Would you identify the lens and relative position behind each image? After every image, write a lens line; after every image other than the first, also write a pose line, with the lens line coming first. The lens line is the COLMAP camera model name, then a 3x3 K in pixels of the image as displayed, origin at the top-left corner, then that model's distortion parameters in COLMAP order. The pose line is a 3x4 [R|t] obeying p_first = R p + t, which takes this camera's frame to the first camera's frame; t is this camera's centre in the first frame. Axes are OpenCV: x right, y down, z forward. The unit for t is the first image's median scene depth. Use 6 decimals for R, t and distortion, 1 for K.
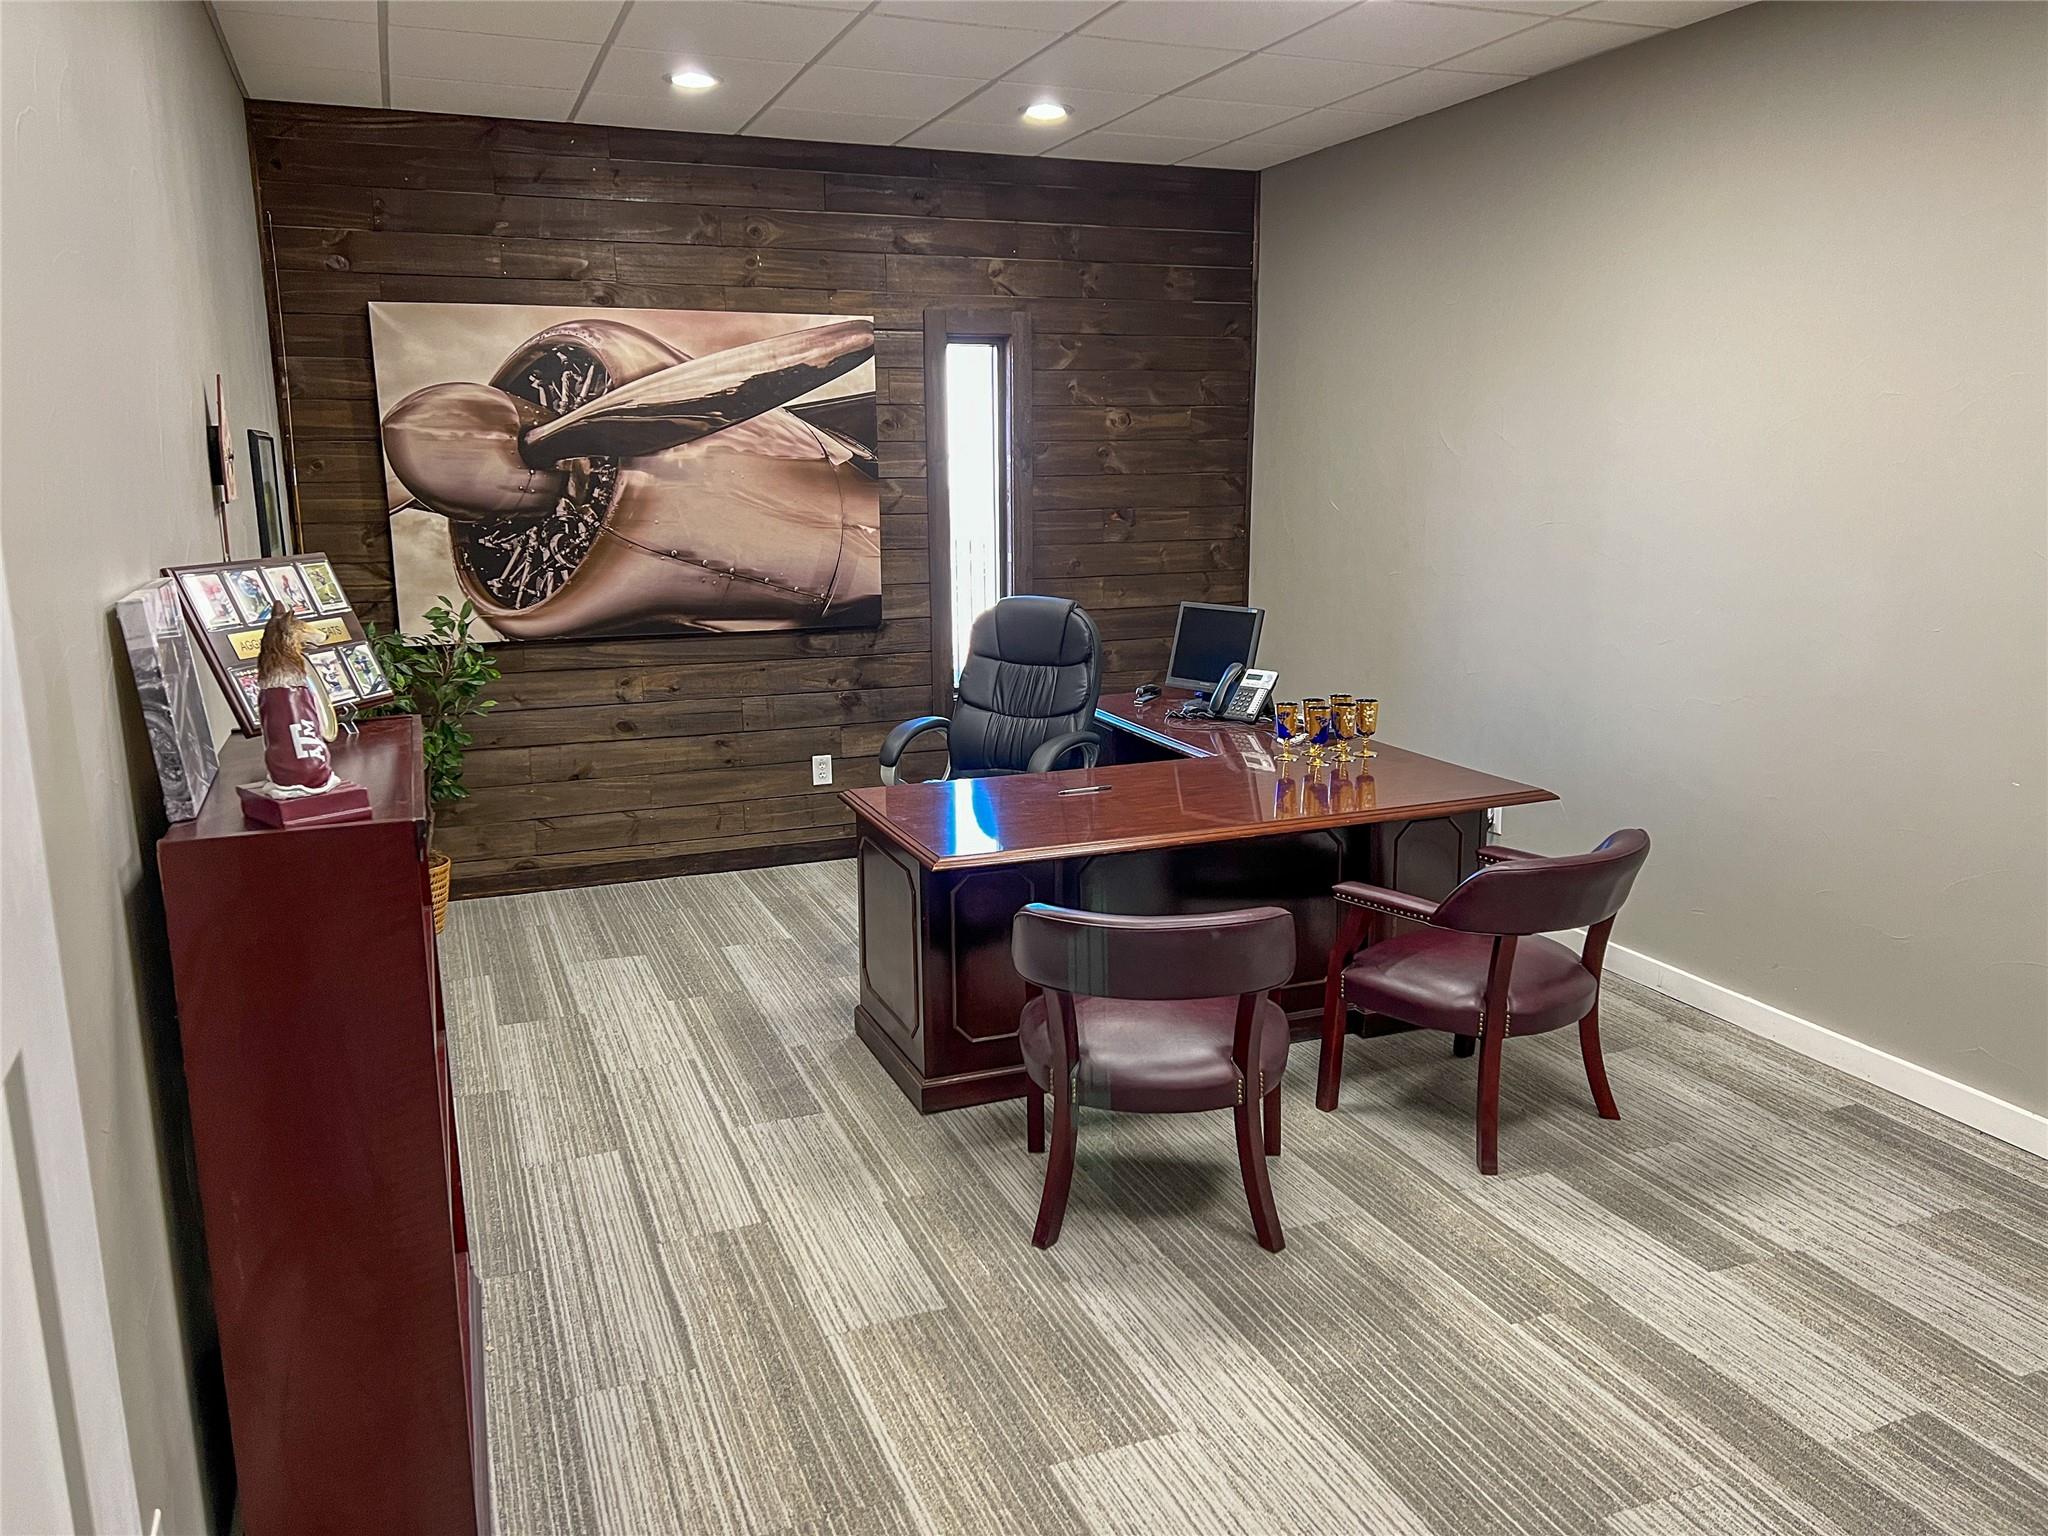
lens RADIAL K [[1537.4, 0, 1024.6], [0, 1537.4, 769.1], [0, 0, 1]] dist [0.001250, -0.001585]
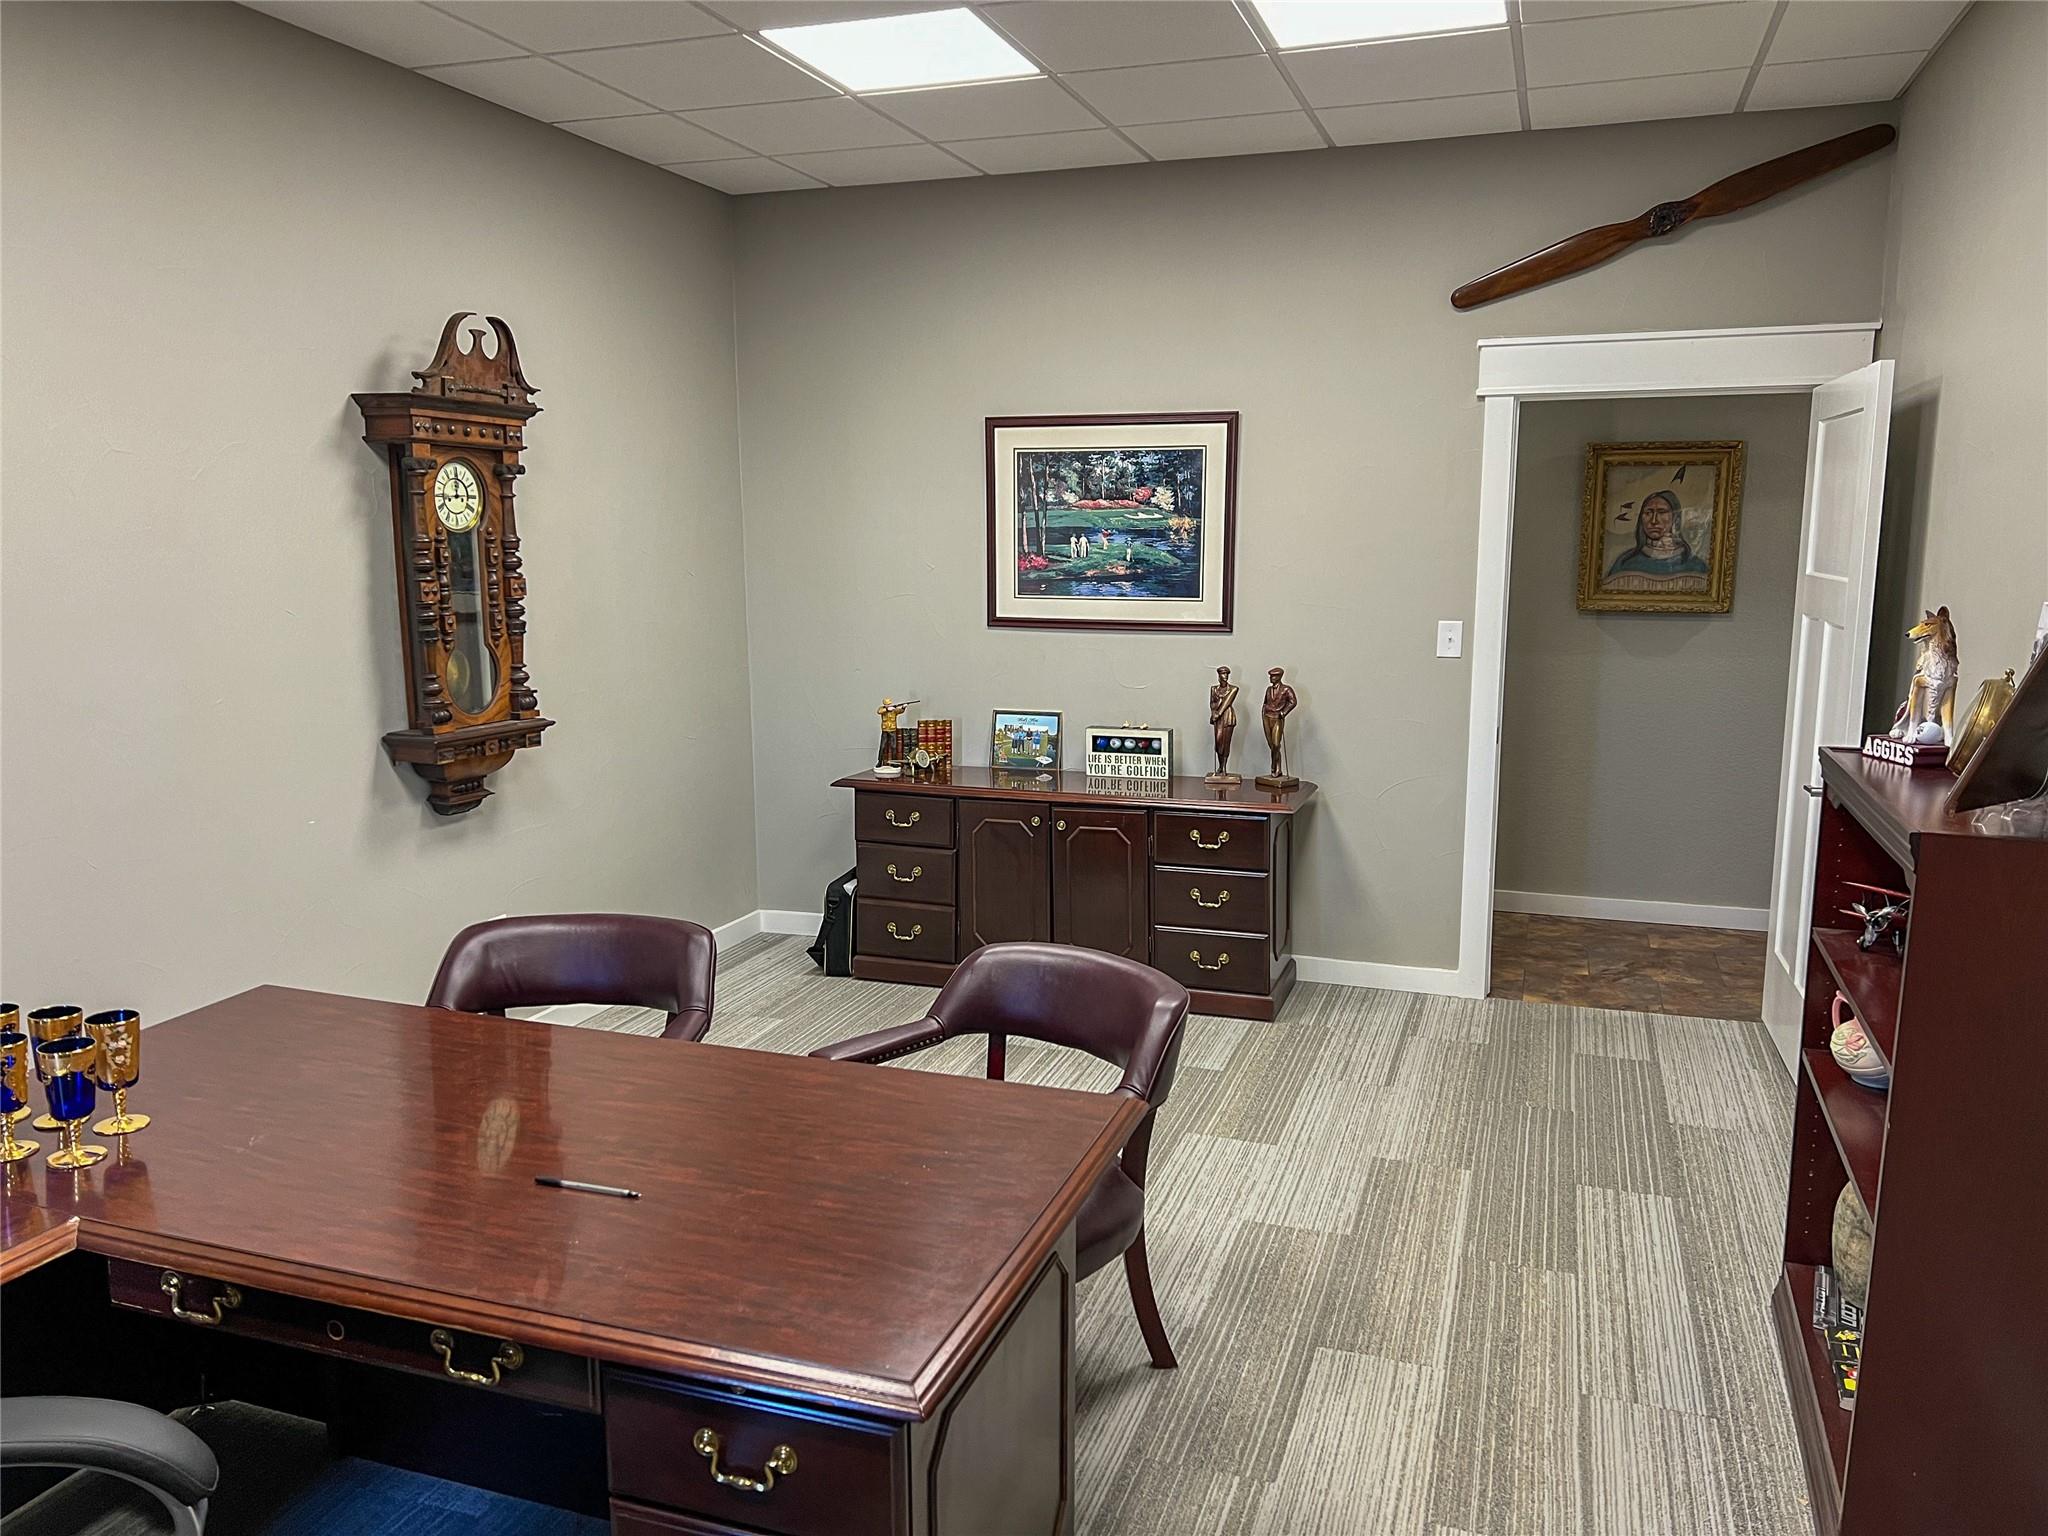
lens RADIAL K [[1537.4, 0, 1024.1], [0, 1537.4, 769.7], [0, 0, 1]] dist [0.001250, -0.001585]
pose [[-0.757081, -0.096854, 0.646102, -0.532085], [0.145093, 0.939327, 0.310826, -0.354724], [-0.637006, 0.329065, -0.697094, 1.742416]]
